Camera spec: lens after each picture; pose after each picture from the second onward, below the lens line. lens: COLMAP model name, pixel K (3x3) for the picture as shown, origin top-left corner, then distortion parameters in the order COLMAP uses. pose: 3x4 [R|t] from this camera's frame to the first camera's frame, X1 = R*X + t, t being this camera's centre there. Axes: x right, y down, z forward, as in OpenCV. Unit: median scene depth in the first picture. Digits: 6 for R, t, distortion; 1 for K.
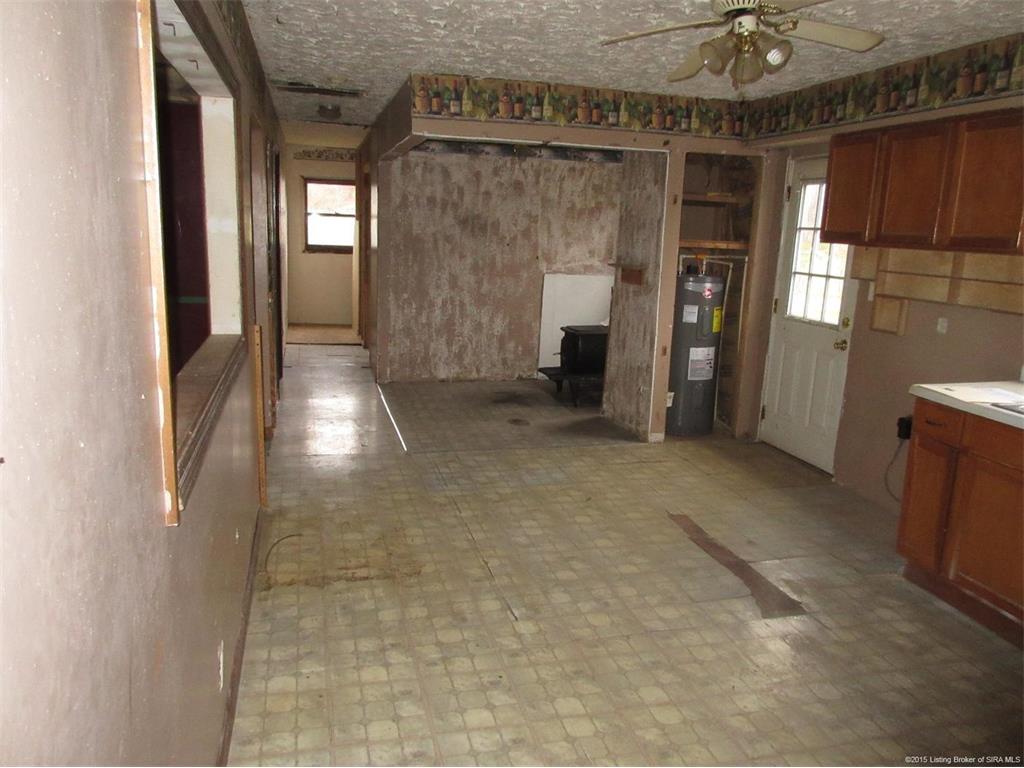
lens RADIAL K [[765.5, 0, 516.1], [0, 765.5, 382.3], [0, 0, 1]] dist [-0.001904, -0.001557]
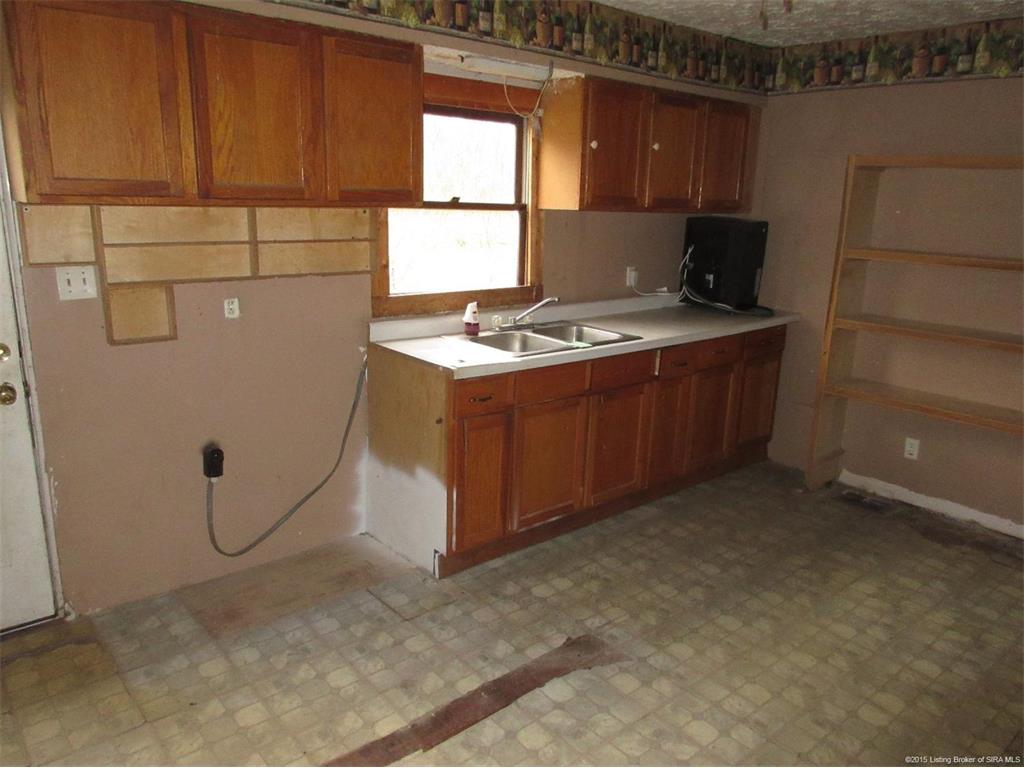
lens RADIAL K [[731.9, 0, 512.0], [0, 731.9, 384.0], [0, 0, 1]] dist [-0.016746, -0.001368]
pose [[-0.424176, -0.256051, 0.868627, -0.172374], [0.149478, 0.926240, 0.346028, -0.194969], [-0.893158, 0.276617, -0.354615, 0.955314]]
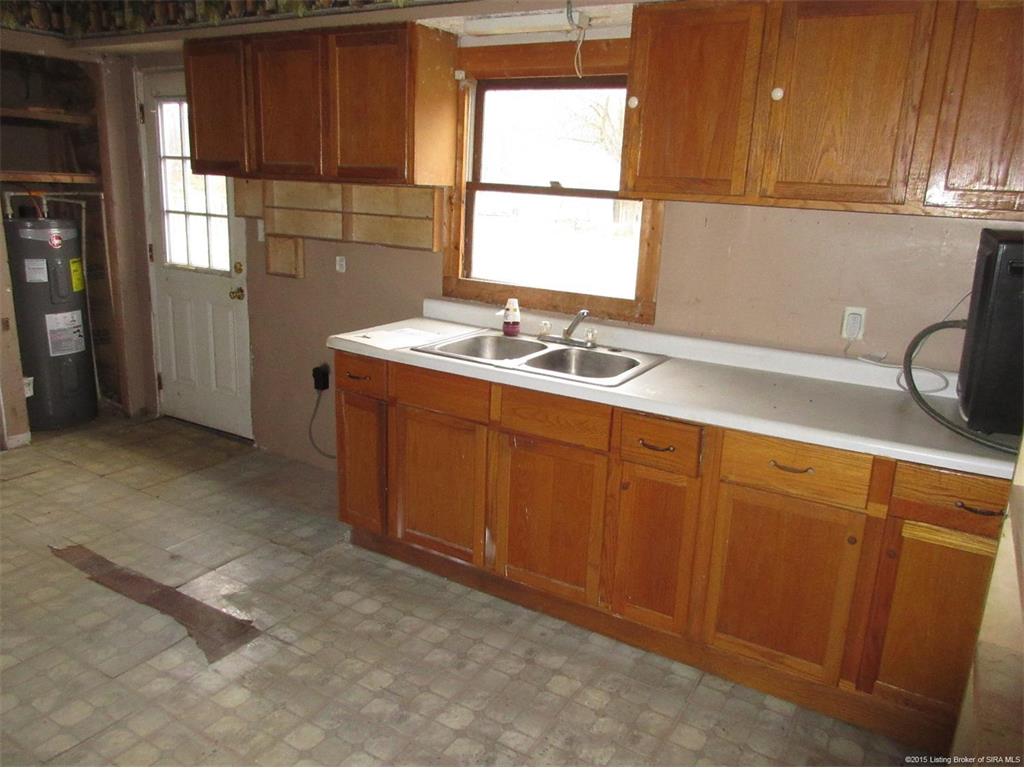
lens RADIAL K [[765.5, 0, 516.1], [0, 765.5, 382.3], [0, 0, 1]] dist [-0.001904, -0.001557]
pose [[0.719924, -0.180978, 0.670042, 0.055505], [0.125653, 0.983438, 0.130619, -0.026028], [-0.682584, -0.009843, 0.730741, 0.158839]]
